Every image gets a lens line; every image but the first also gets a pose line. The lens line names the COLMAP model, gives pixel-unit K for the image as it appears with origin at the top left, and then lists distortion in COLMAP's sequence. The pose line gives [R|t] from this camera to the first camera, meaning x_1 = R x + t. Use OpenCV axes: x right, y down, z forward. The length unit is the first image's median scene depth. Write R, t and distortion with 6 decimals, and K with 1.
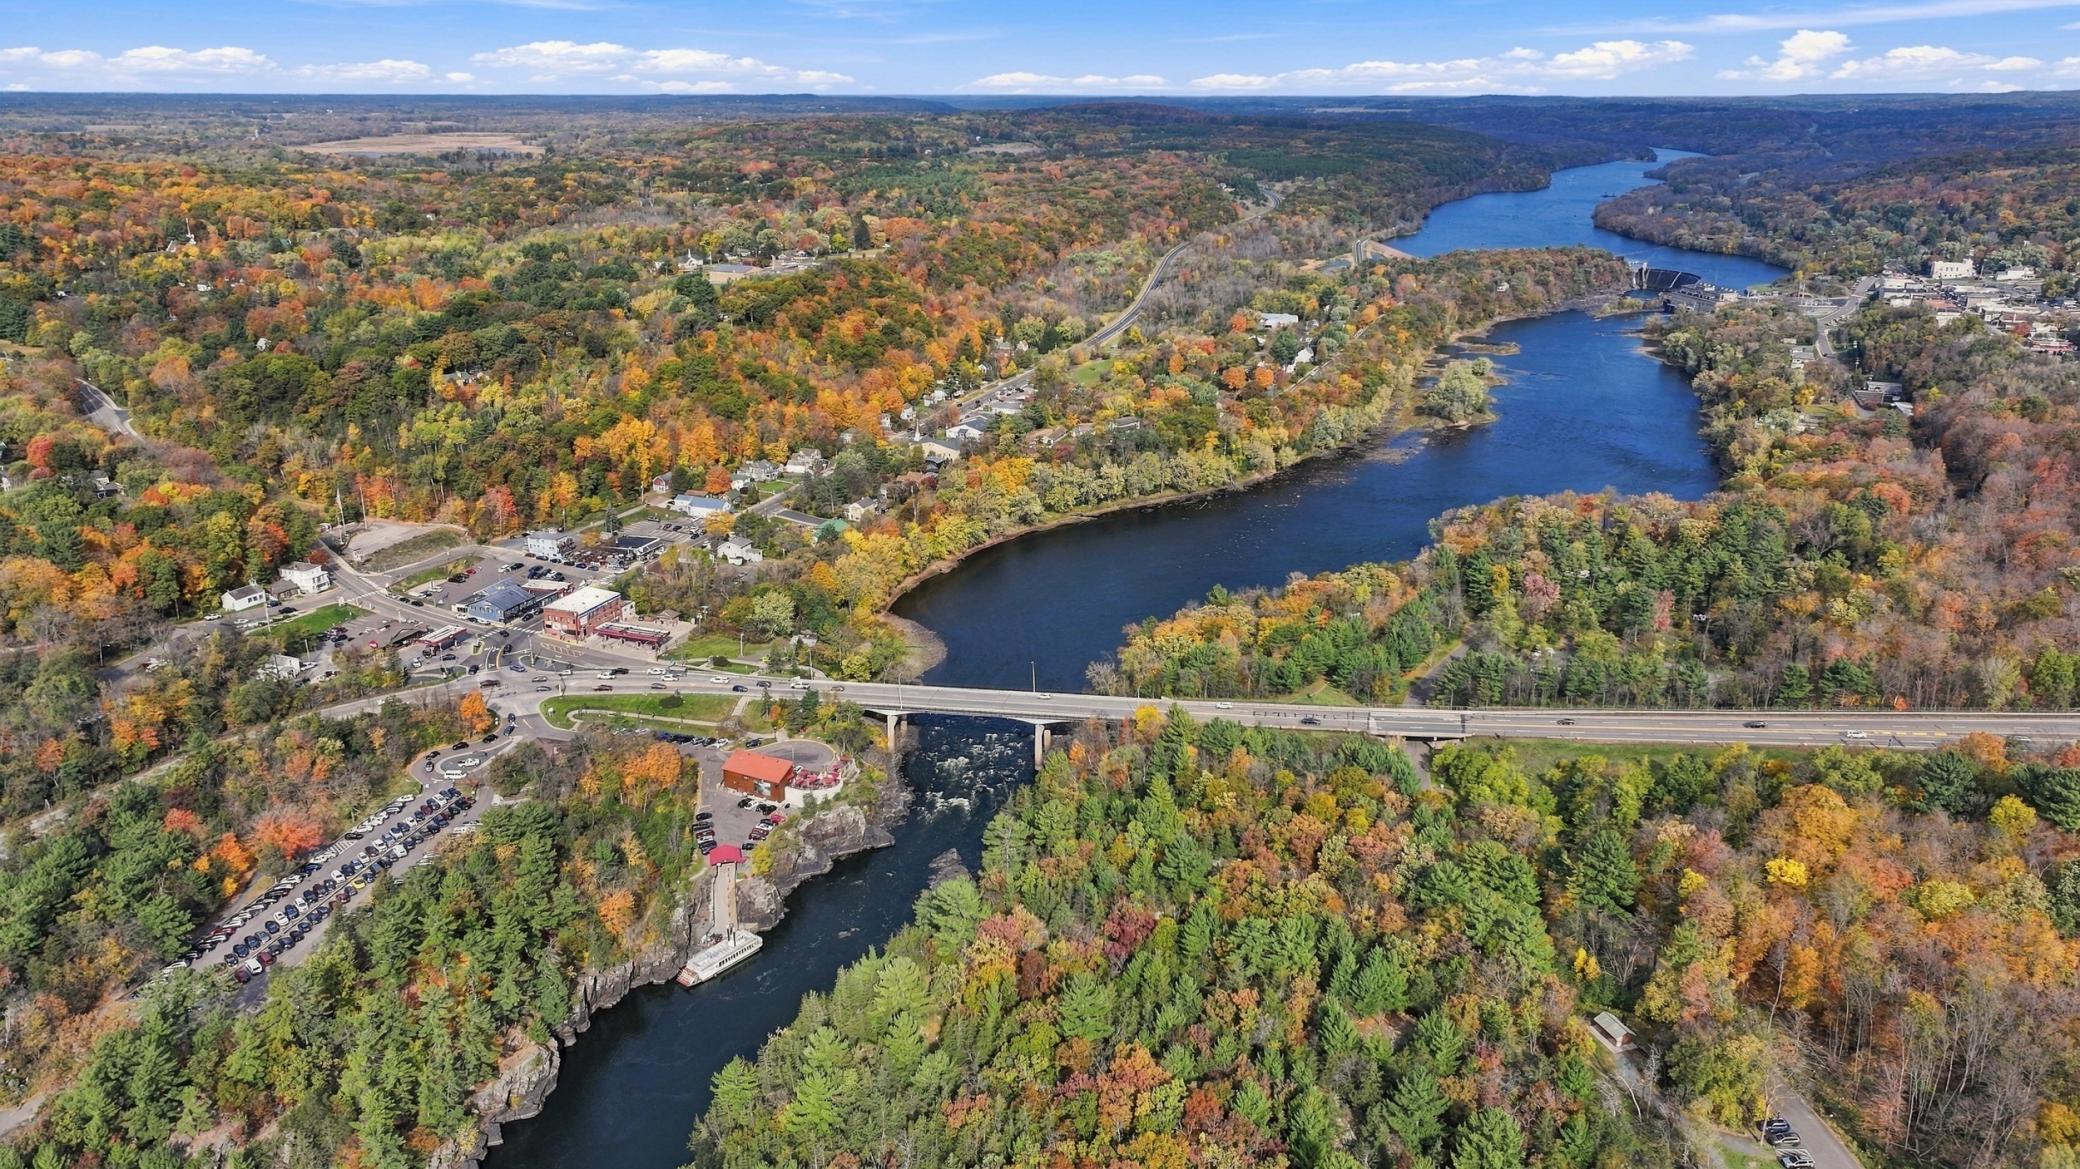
lens RADIAL K [[1379.2, 0, 1040.0], [0, 1379.2, 584.5], [0, 0, 1]] dist [-0.001673, -0.000450]
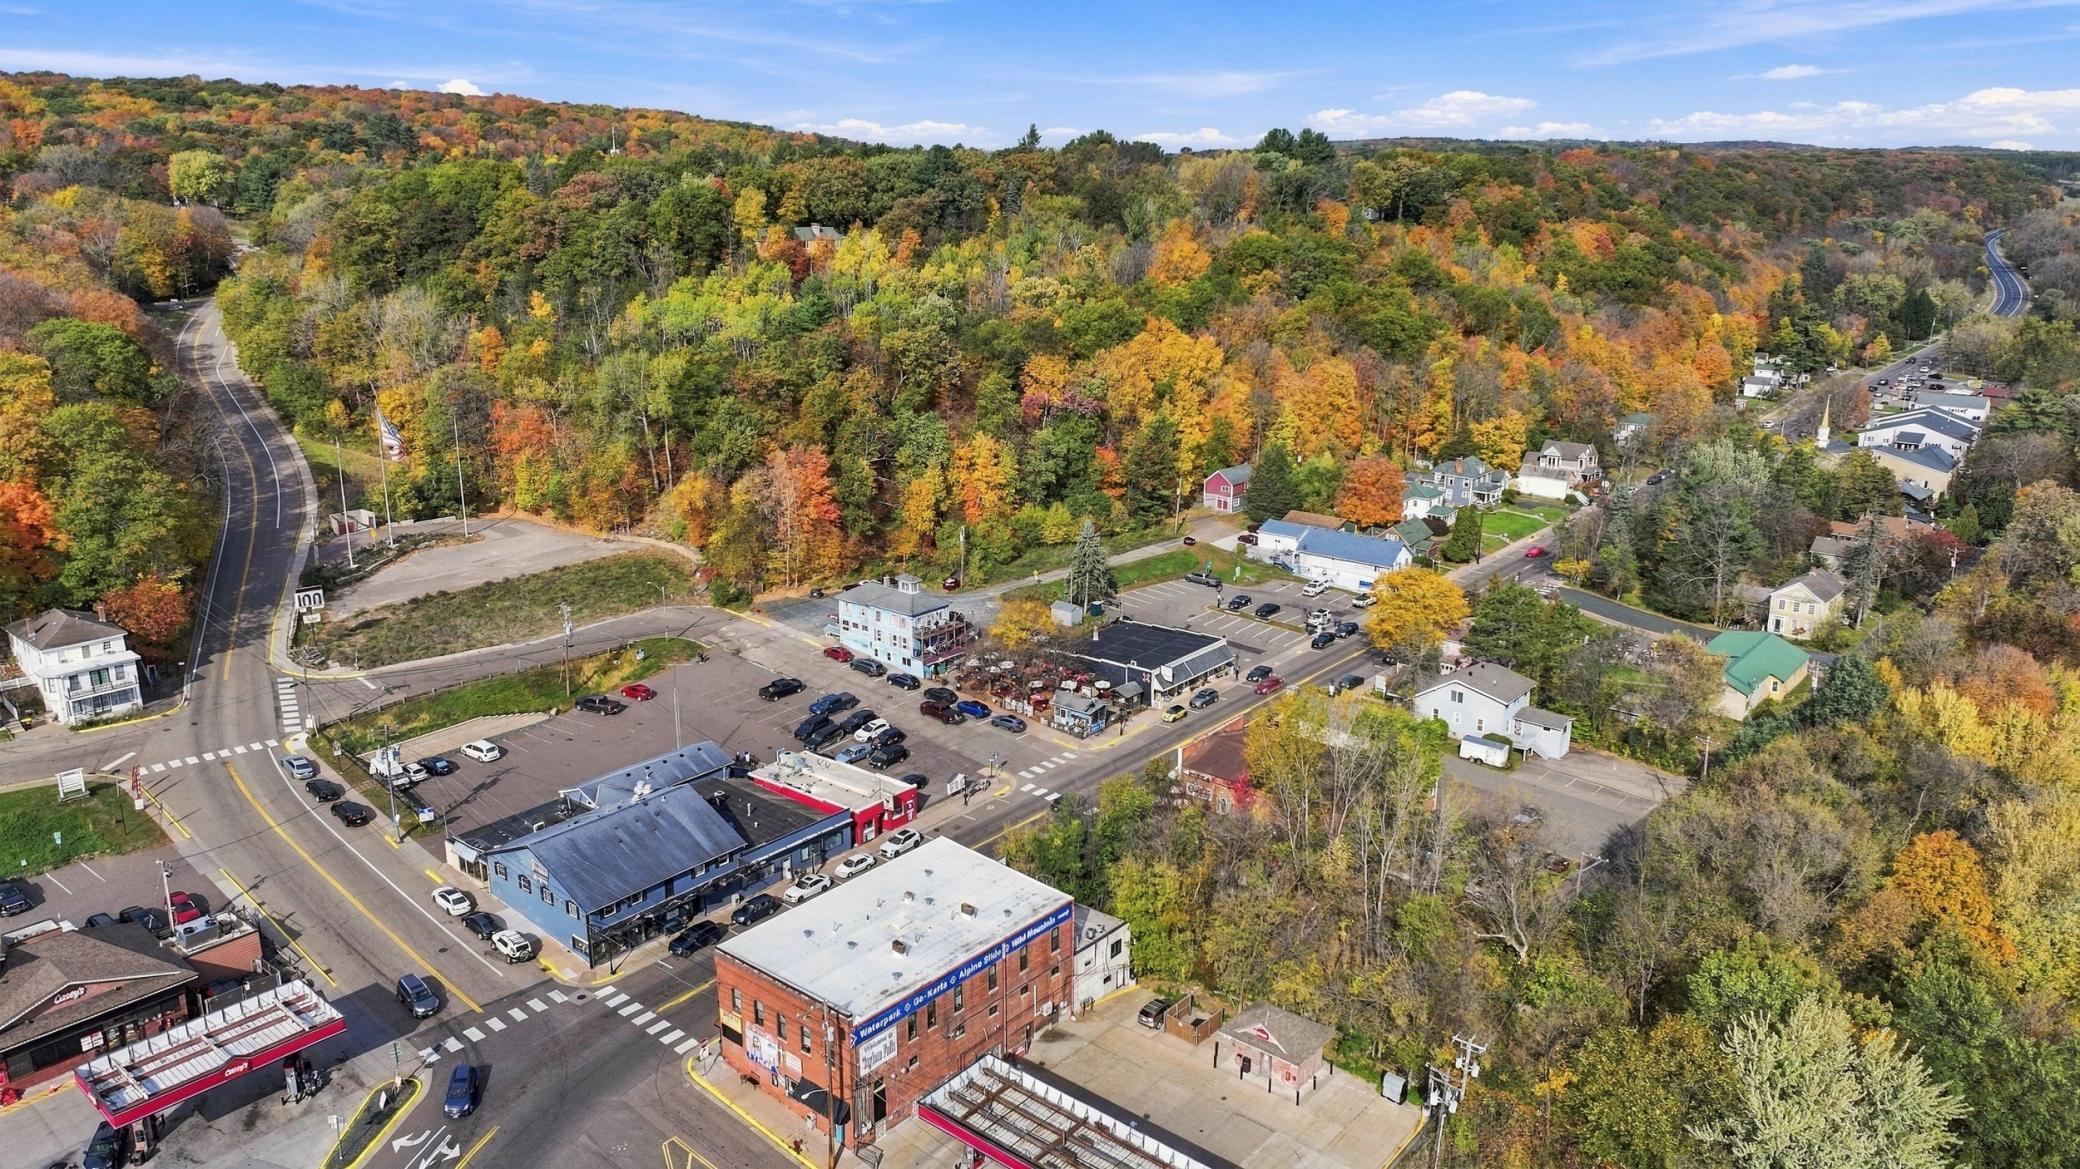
lens RADIAL K [[1379.2, 0, 1040.0], [0, 1379.2, 584.5], [0, 0, 1]] dist [-0.001673, -0.000450]
pose [[0.934171, 0.090804, -0.345078, -0.196946], [-0.108797, 0.993513, -0.033097, -0.029359], [0.339834, 0.068462, 0.937990, 0.652000]]
